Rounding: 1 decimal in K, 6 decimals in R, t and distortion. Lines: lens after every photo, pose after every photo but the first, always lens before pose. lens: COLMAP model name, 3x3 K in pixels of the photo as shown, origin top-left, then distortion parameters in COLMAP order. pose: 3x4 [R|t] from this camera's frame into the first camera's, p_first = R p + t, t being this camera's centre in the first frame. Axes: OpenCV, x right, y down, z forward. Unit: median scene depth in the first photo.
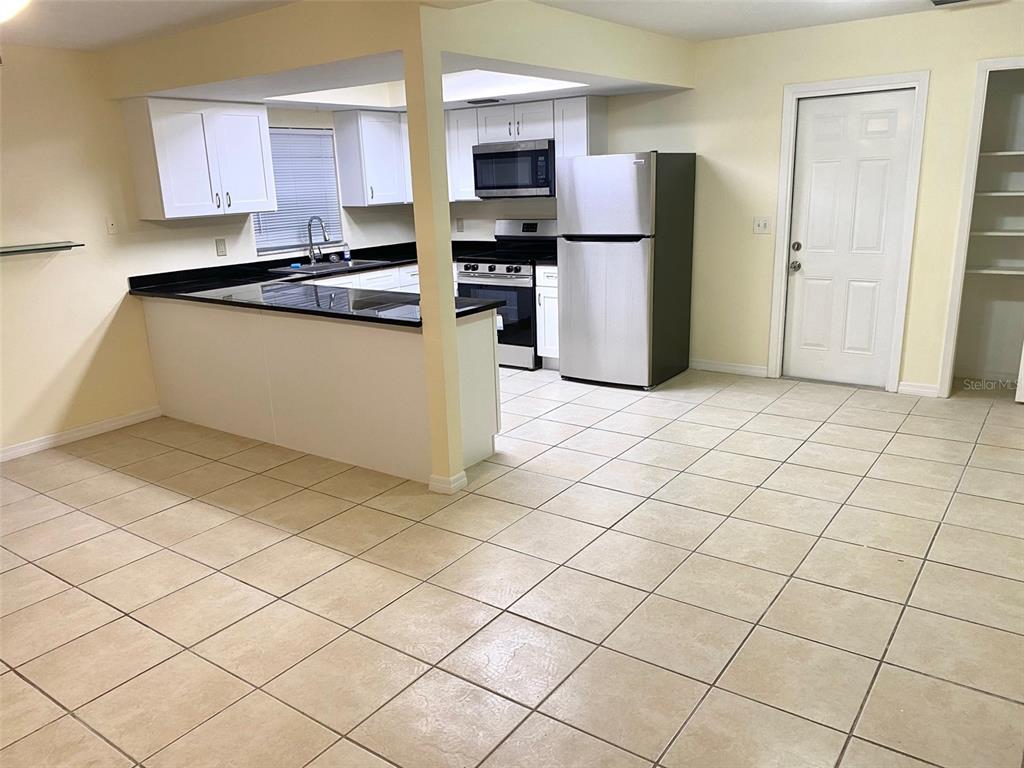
lens RADIAL K [[788.6, 0, 512.1], [0, 788.6, 383.4], [0, 0, 1]] dist [0.032509, -0.008175]
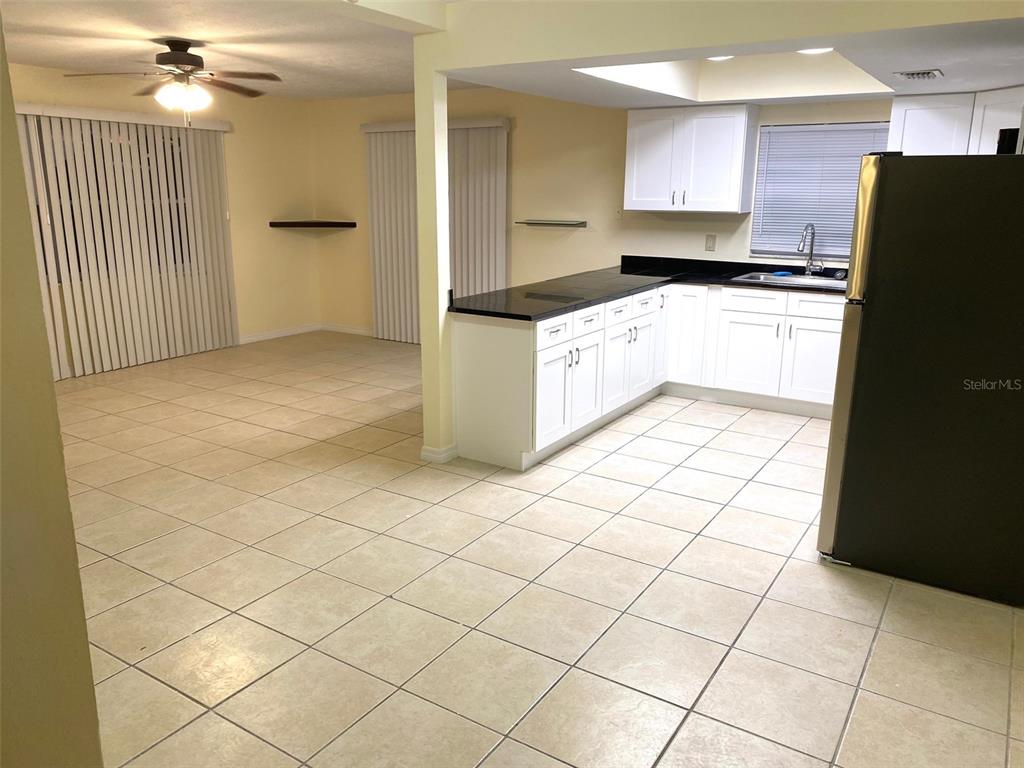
lens RADIAL K [[788.6, 0, 508.5], [0, 788.6, 380.6], [0, 0, 1]] dist [0.032509, -0.008175]
pose [[0.044913, 0.280486, -0.958807, 0.925111], [-0.265670, 0.928567, 0.259195, -0.275127], [0.963017, 0.243085, 0.116222, 0.900215]]
